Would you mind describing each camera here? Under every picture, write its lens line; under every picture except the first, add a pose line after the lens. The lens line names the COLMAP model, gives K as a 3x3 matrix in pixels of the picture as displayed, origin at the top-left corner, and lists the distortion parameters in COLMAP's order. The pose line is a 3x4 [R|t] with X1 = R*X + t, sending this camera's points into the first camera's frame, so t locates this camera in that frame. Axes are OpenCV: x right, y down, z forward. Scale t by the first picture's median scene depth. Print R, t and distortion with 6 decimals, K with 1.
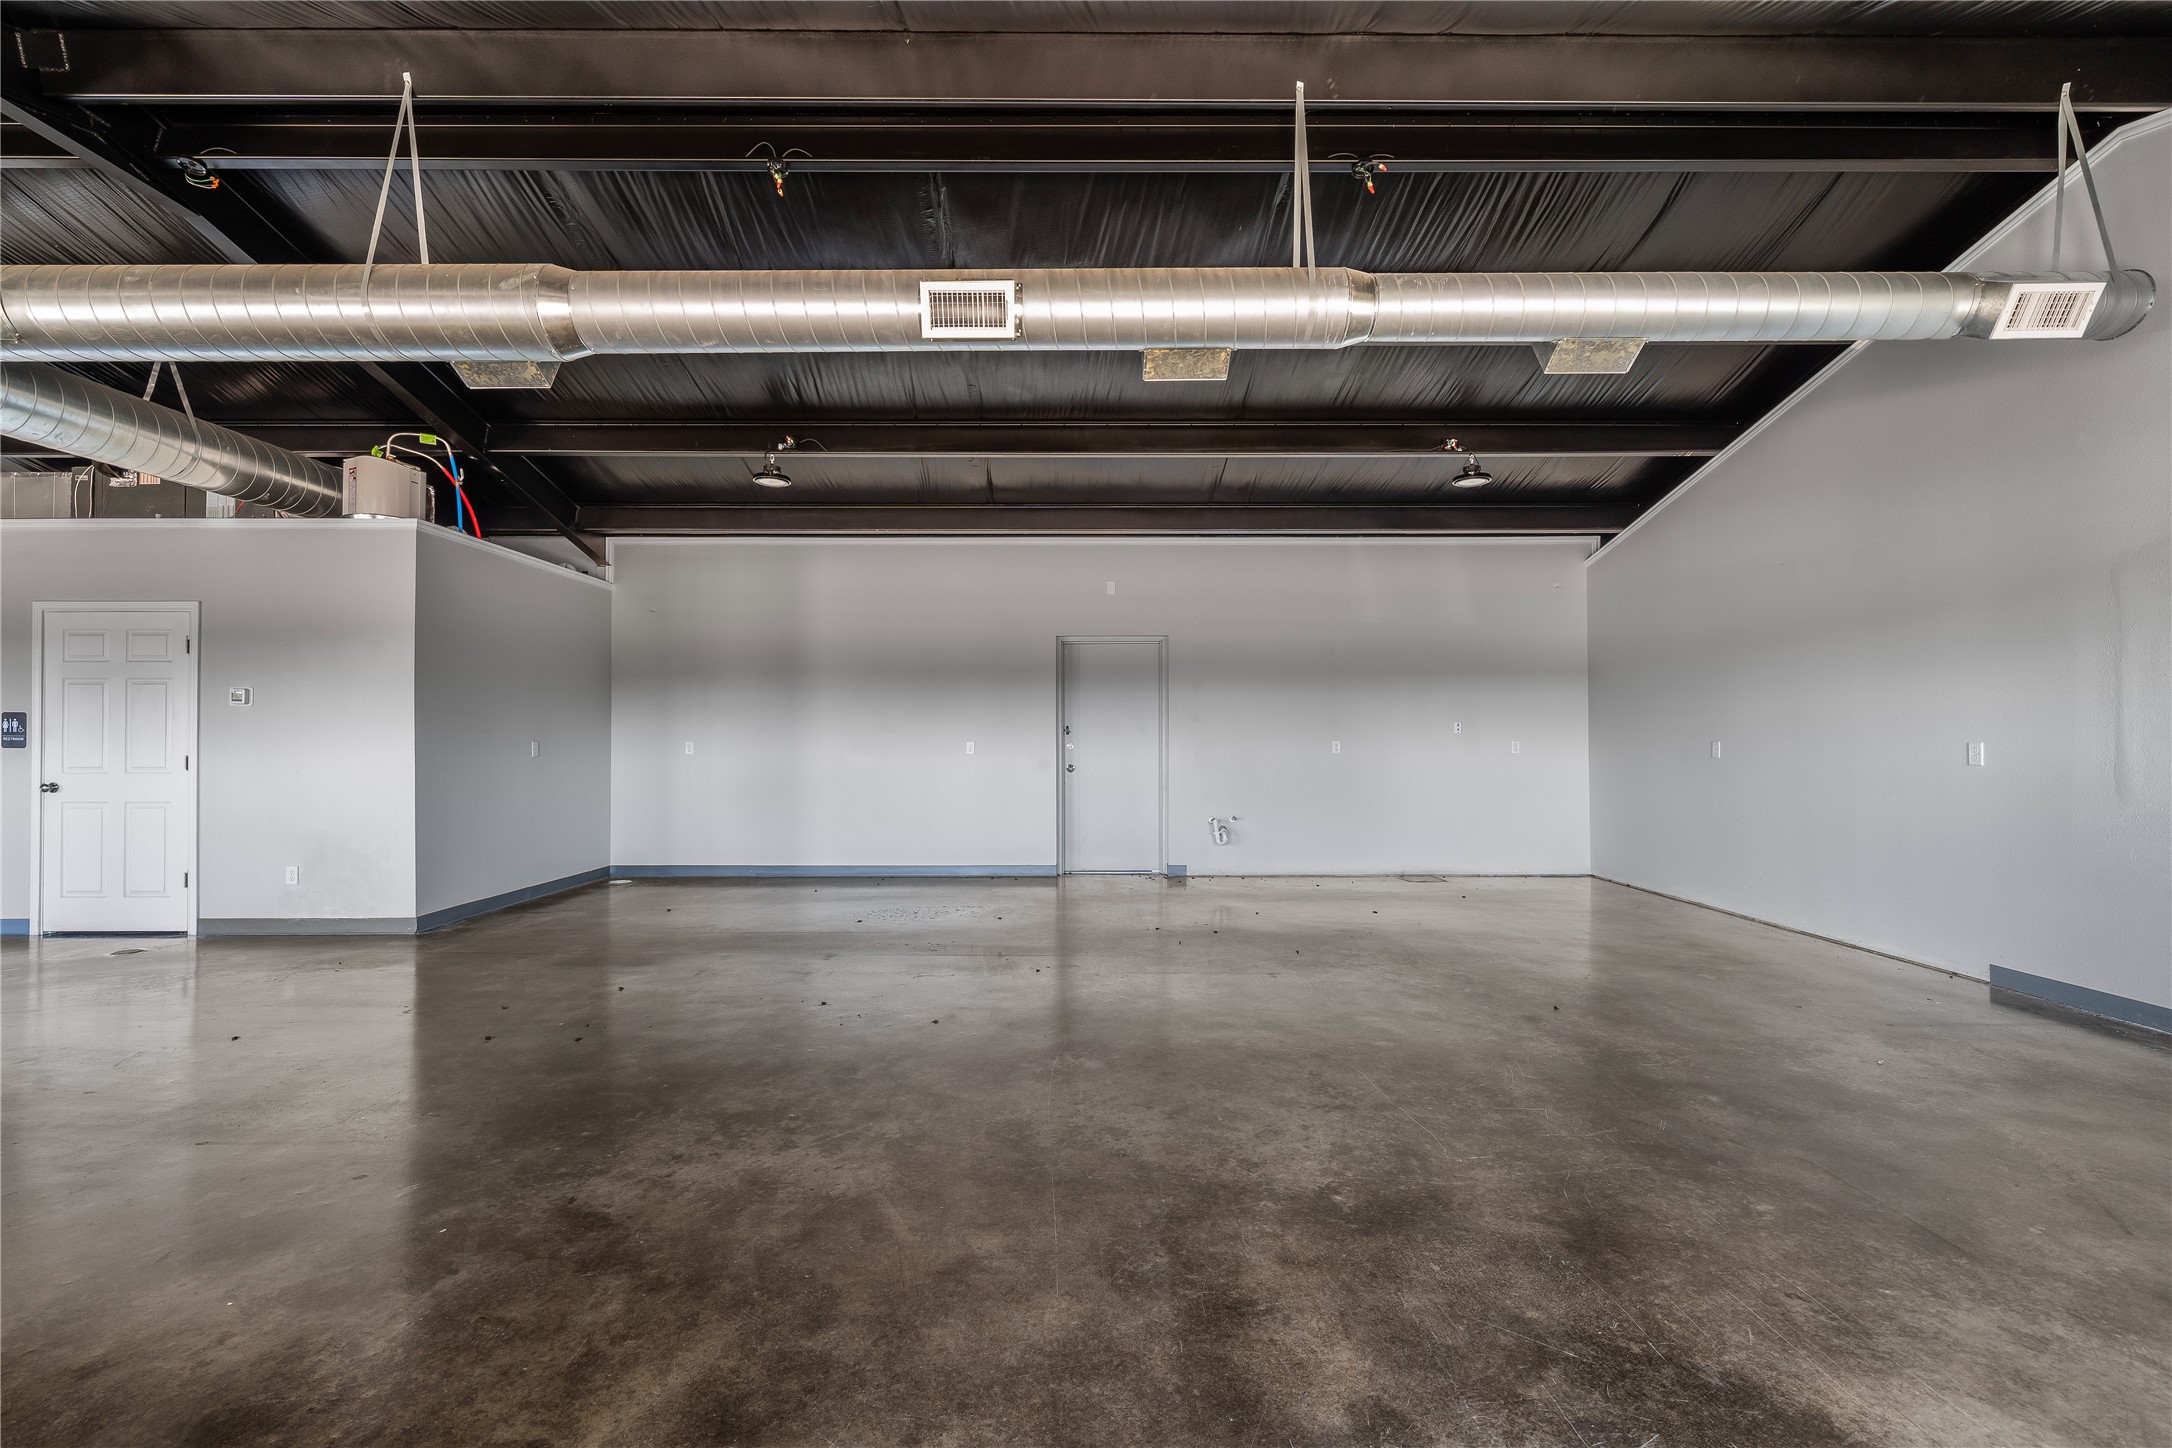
lens RADIAL K [[901.4, 0, 1086.0], [0, 901.4, 724.0], [0, 0, 1]] dist [-0.000400, 0.000354]
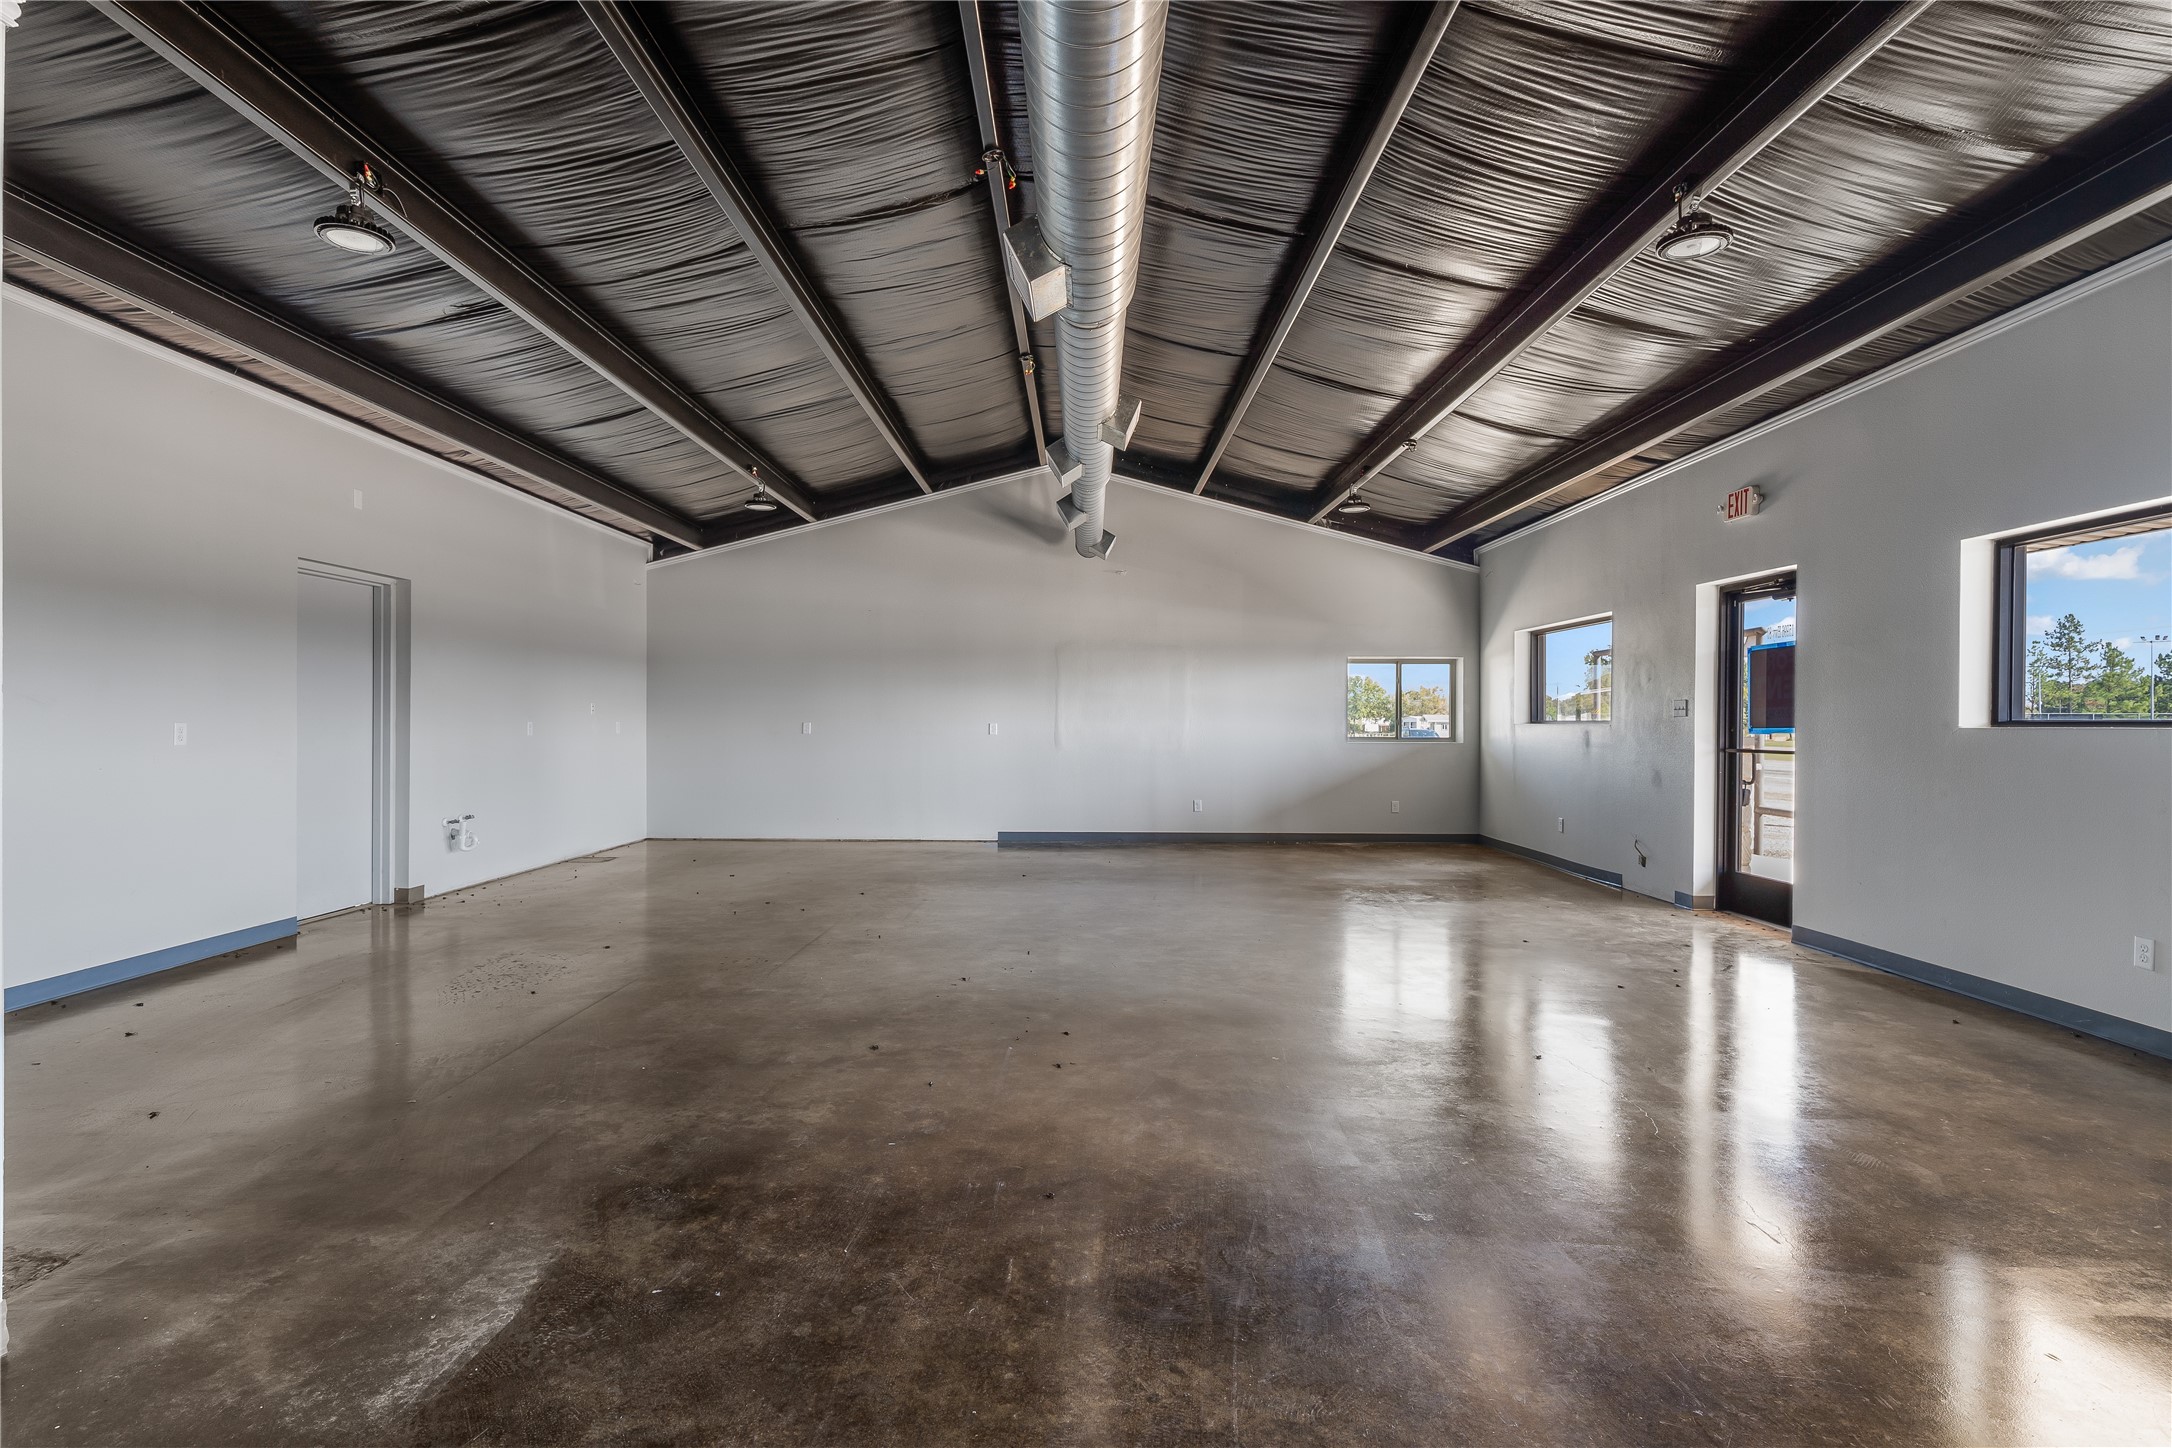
lens RADIAL K [[1046.0, 0, 1086.0], [0, 1046.0, 724.0], [0, 0, 1]] dist [-0.020400, 0.000180]
pose [[-0.004945, -0.000718, 0.999988, -1.062507], [-0.020911, 0.999781, 0.000615, 0.011848], [-0.999769, -0.020907, -0.004959, 0.618988]]
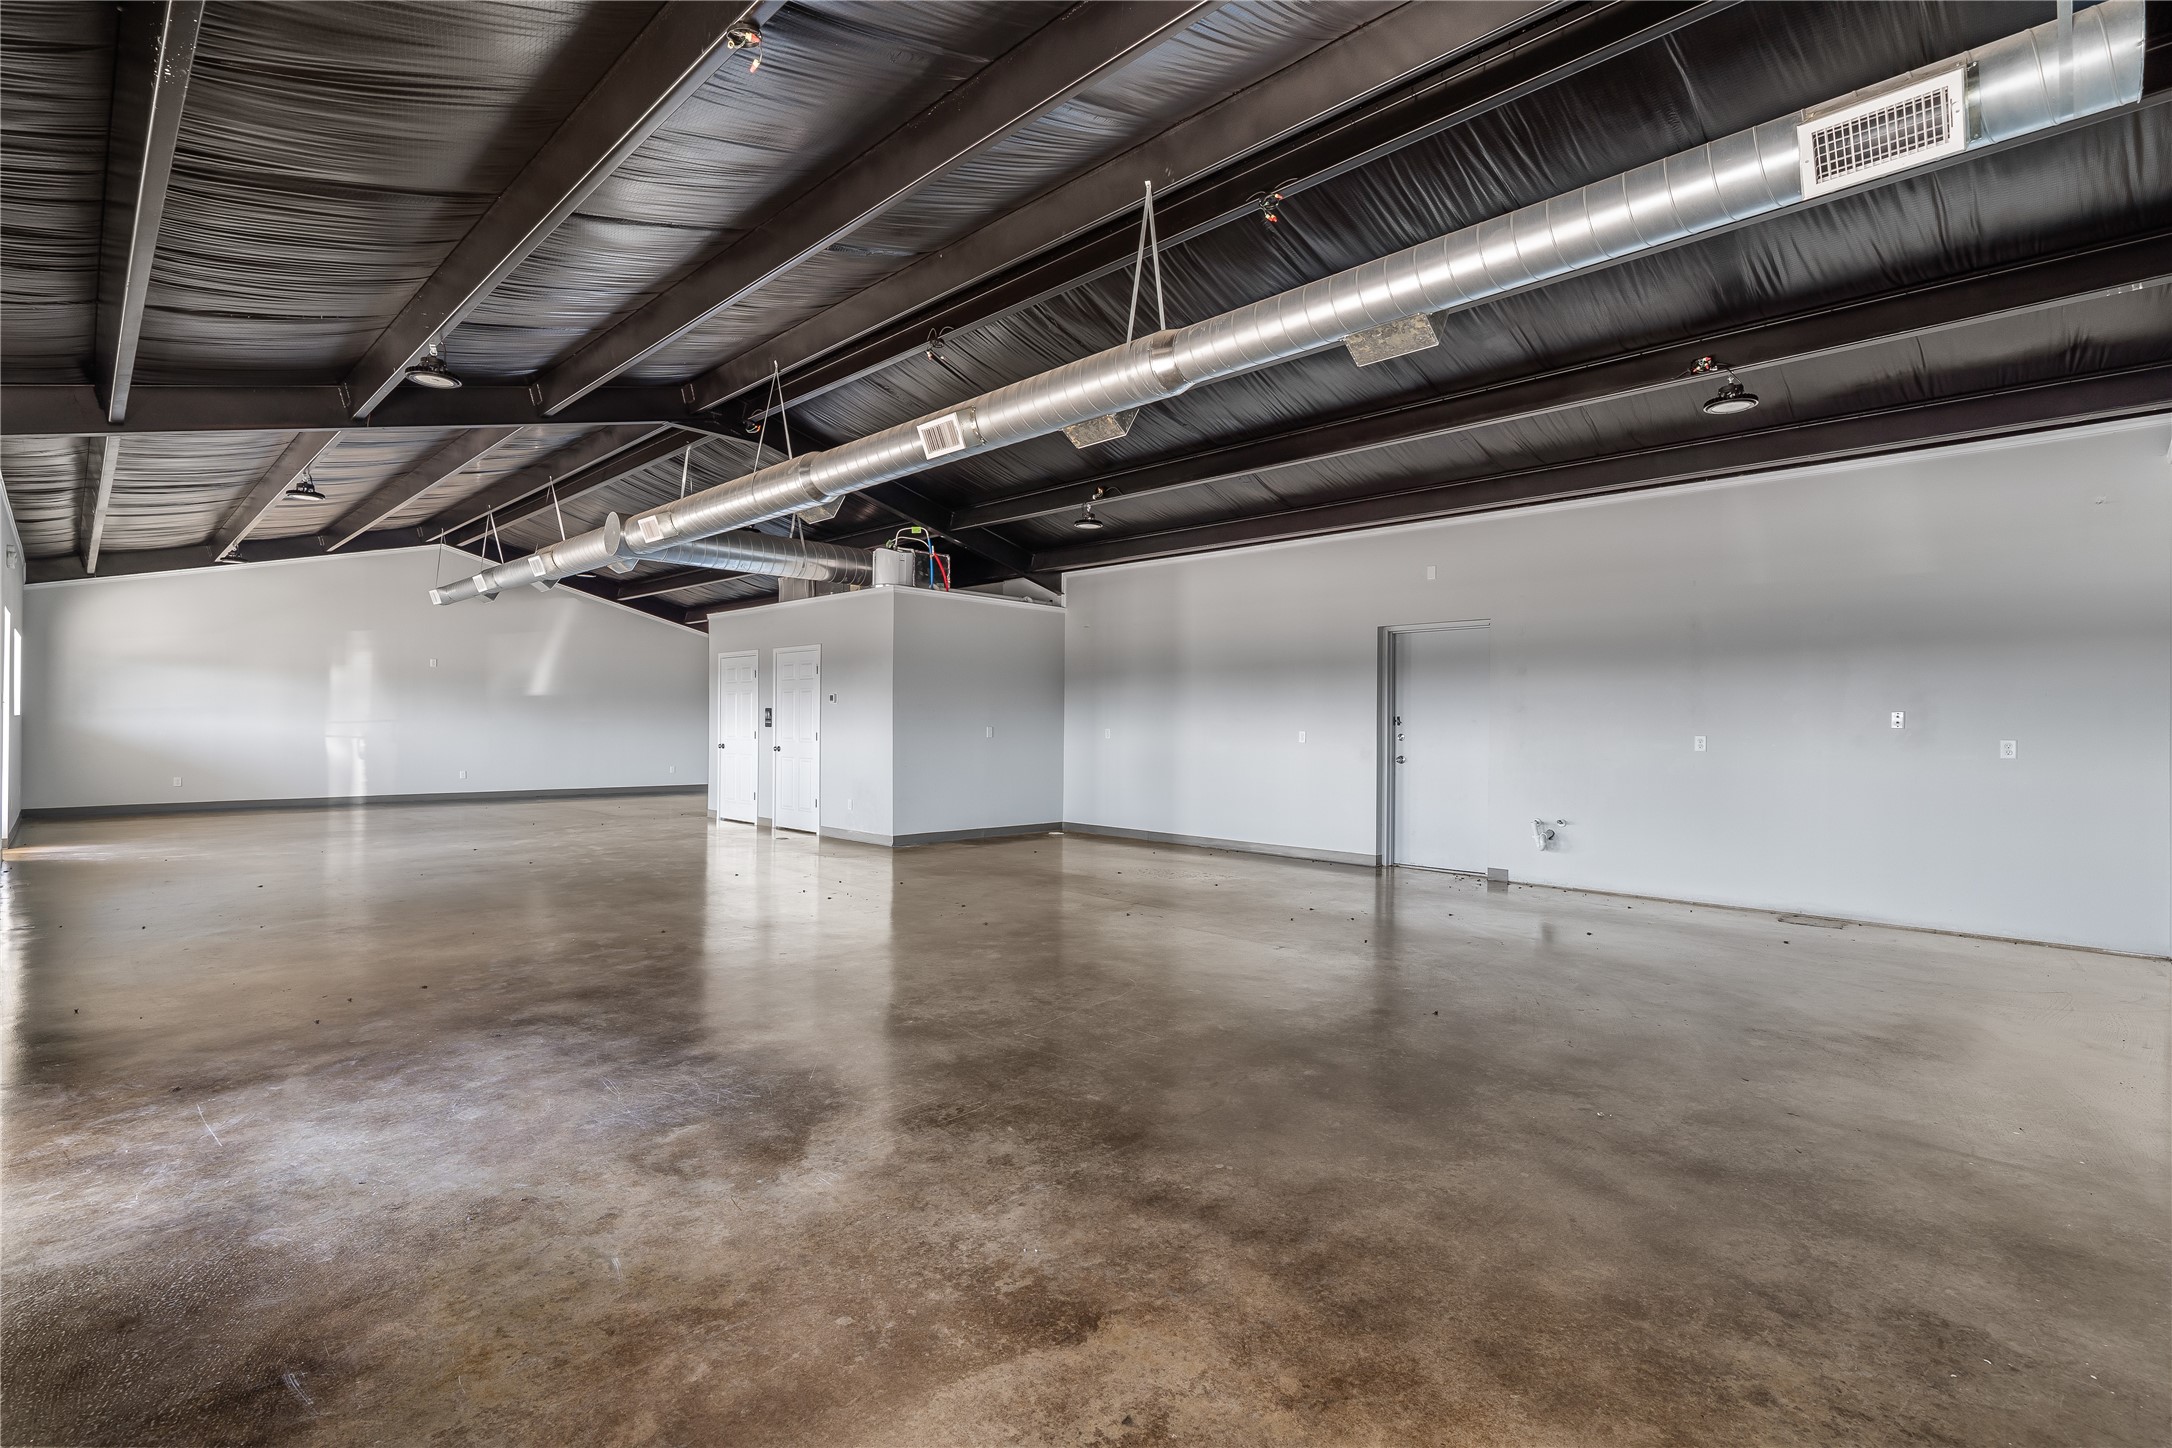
lens RADIAL K [[957.2, 0, 1086.0], [0, 957.2, 724.0], [0, 0, 1]] dist [0.003113, 0.000262]
pose [[0.725687, 0.007703, -0.687982, 0.645436], [-0.000198, 0.999940, 0.010986, -0.001780], [0.688025, -0.007836, 0.725645, 0.007133]]
